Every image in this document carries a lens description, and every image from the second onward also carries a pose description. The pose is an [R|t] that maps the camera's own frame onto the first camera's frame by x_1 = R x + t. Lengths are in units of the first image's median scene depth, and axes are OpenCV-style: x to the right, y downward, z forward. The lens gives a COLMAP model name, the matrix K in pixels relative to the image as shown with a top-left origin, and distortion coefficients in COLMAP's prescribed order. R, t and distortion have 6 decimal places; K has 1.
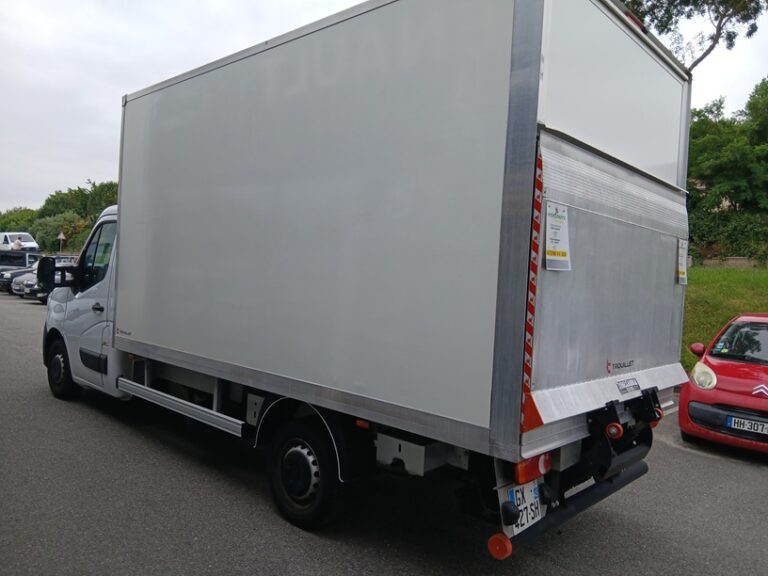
lens RADIAL K [[585.8, 0, 384.0], [0, 585.8, 288.0], [0, 0, 1]] dist [-0.003561, -0.002796]
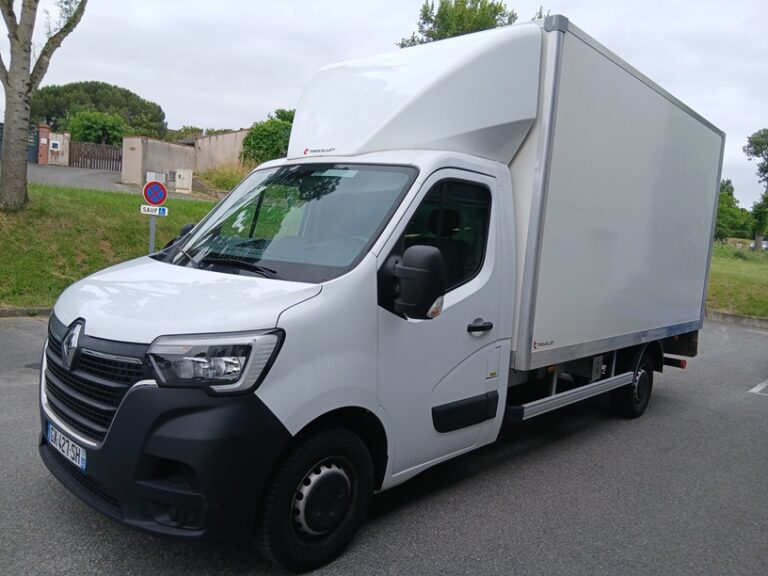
lens RADIAL K [[585.8, 0, 384.0], [0, 585.8, 288.0], [0, 0, 1]] dist [-0.003561, -0.002796]
pose [[-0.007469, -0.094649, 0.995483, -0.888591], [-0.005732, 0.995498, 0.094607, -0.052065], [-0.999956, -0.005000, -0.007977, 0.892755]]
